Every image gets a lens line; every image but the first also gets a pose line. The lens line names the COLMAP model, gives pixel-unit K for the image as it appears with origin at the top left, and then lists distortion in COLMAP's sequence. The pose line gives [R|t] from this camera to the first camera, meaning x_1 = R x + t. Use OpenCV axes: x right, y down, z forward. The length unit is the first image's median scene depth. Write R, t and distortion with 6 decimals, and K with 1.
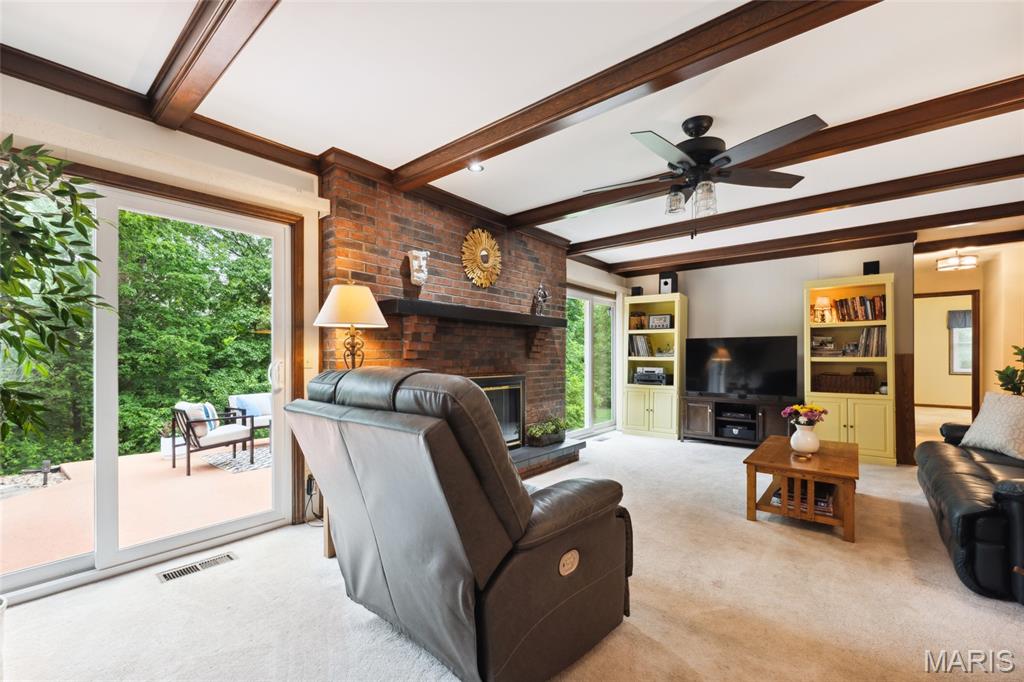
lens RADIAL K [[425.2, 0, 513.6], [0, 425.2, 351.1], [0, 0, 1]] dist [0.002680, 0.000201]
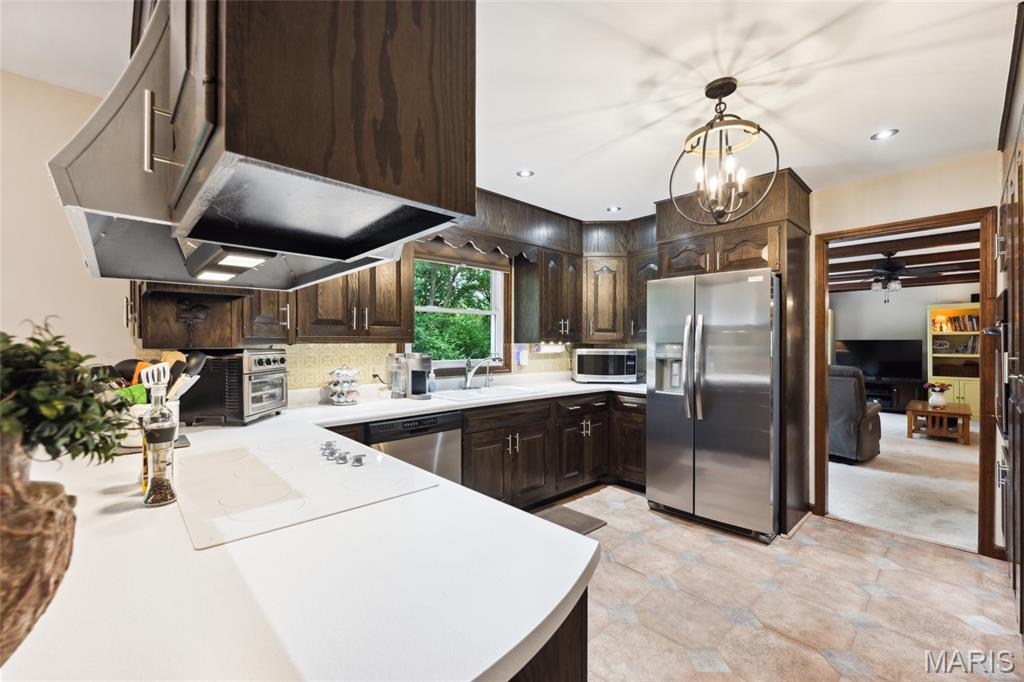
lens RADIAL K [[425.2, 0, 510.2], [0, 425.2, 341.9], [0, 0, 1]] dist [0.002680, 0.000201]
pose [[0.992413, -0.003886, -0.122886, -0.656193], [0.004700, 0.999969, 0.006339, -0.046962], [0.122857, -0.006868, 0.992401, -0.752851]]
